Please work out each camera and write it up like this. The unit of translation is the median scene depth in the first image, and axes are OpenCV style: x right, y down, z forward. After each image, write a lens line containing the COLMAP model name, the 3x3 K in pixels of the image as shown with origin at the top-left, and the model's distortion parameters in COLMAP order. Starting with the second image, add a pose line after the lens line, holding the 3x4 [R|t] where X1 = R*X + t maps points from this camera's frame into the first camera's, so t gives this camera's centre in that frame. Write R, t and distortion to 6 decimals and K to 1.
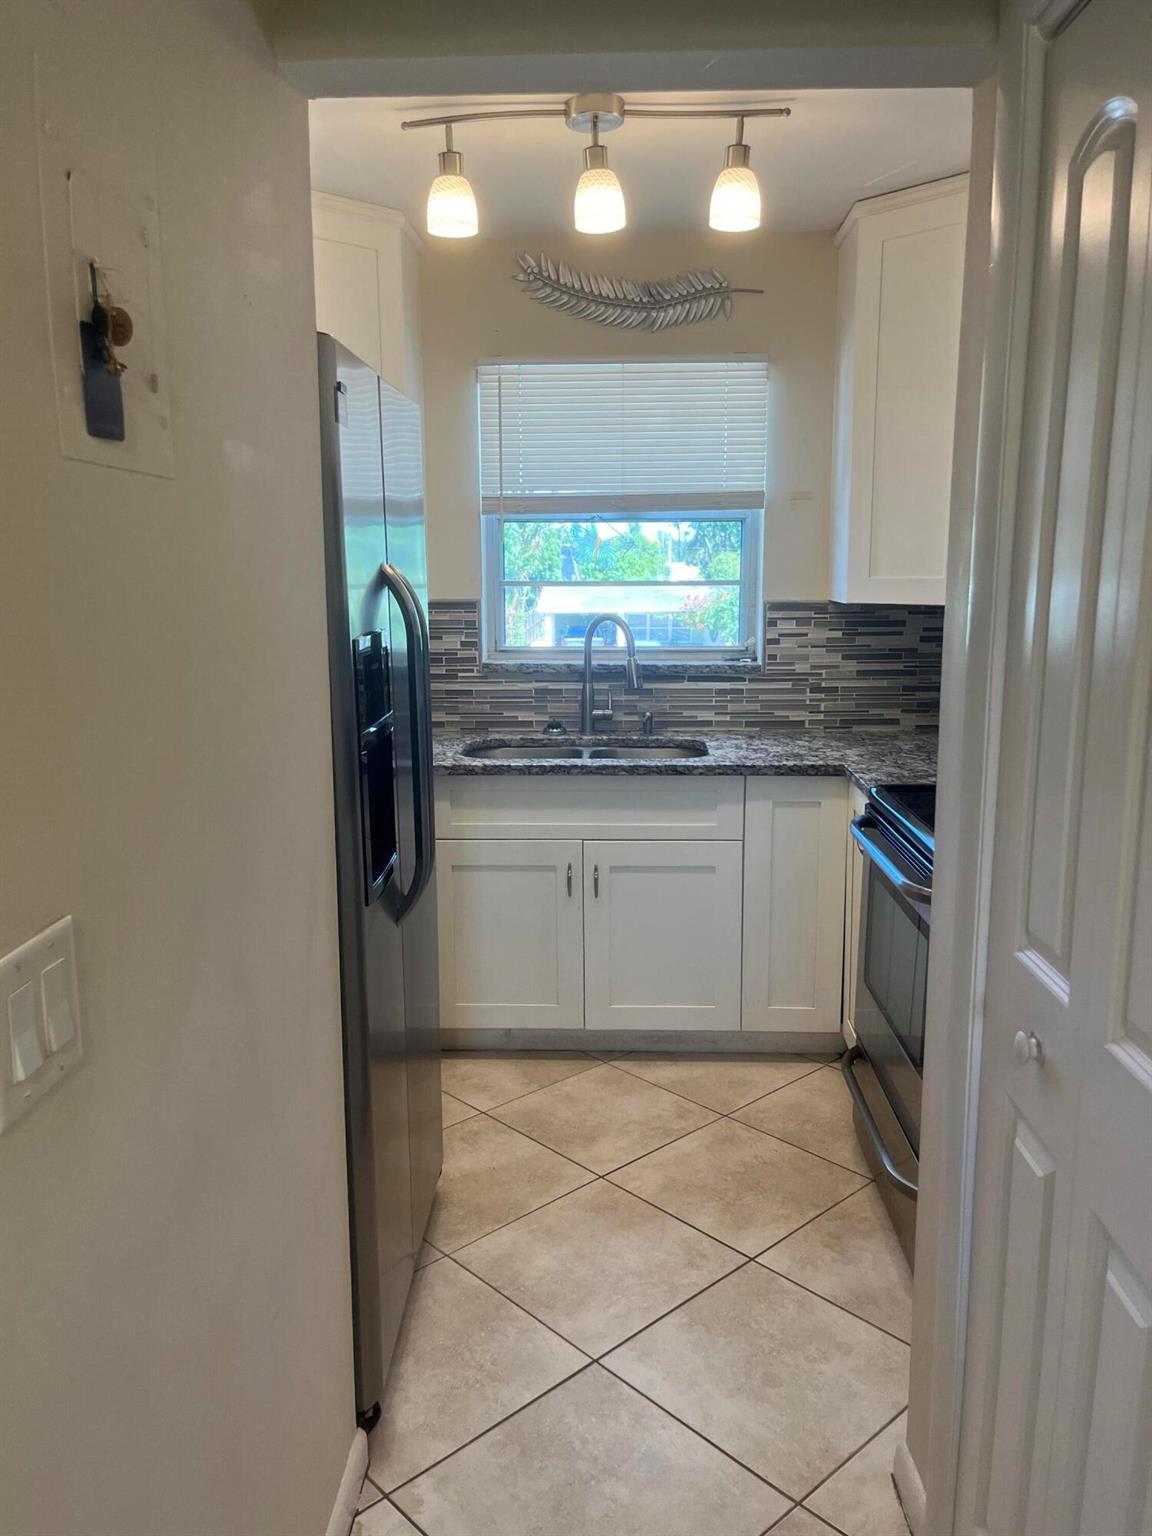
lens RADIAL K [[1163.0, 0, 577.2], [0, 1163.0, 769.3], [0, 0, 1]] dist [0.052578, -0.034670]
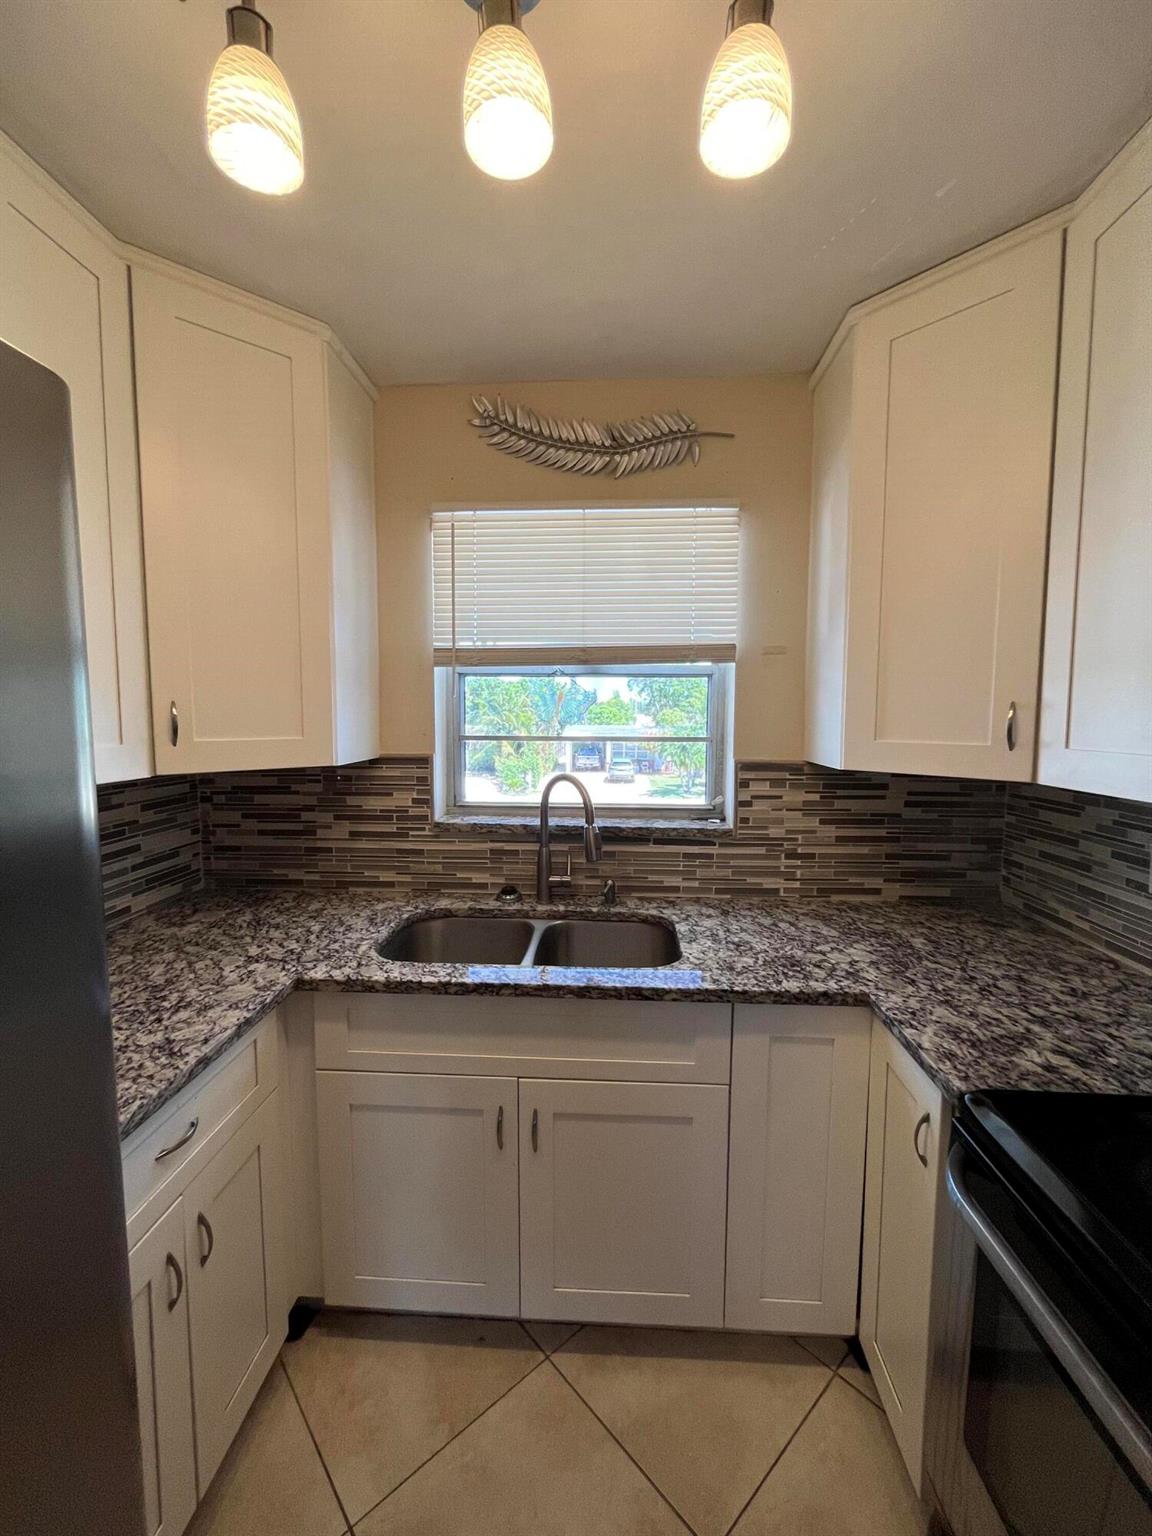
lens RADIAL K [[628.3, 0, 576.6], [0, 628.3, 764.6], [0, 0, 1]] dist [-0.005056, 0.000706]
pose [[0.999830, 0.010436, -0.015221, 0.043376], [-0.011838, 0.995389, -0.095187, -0.095726], [0.014157, 0.095351, 0.995343, 0.521827]]
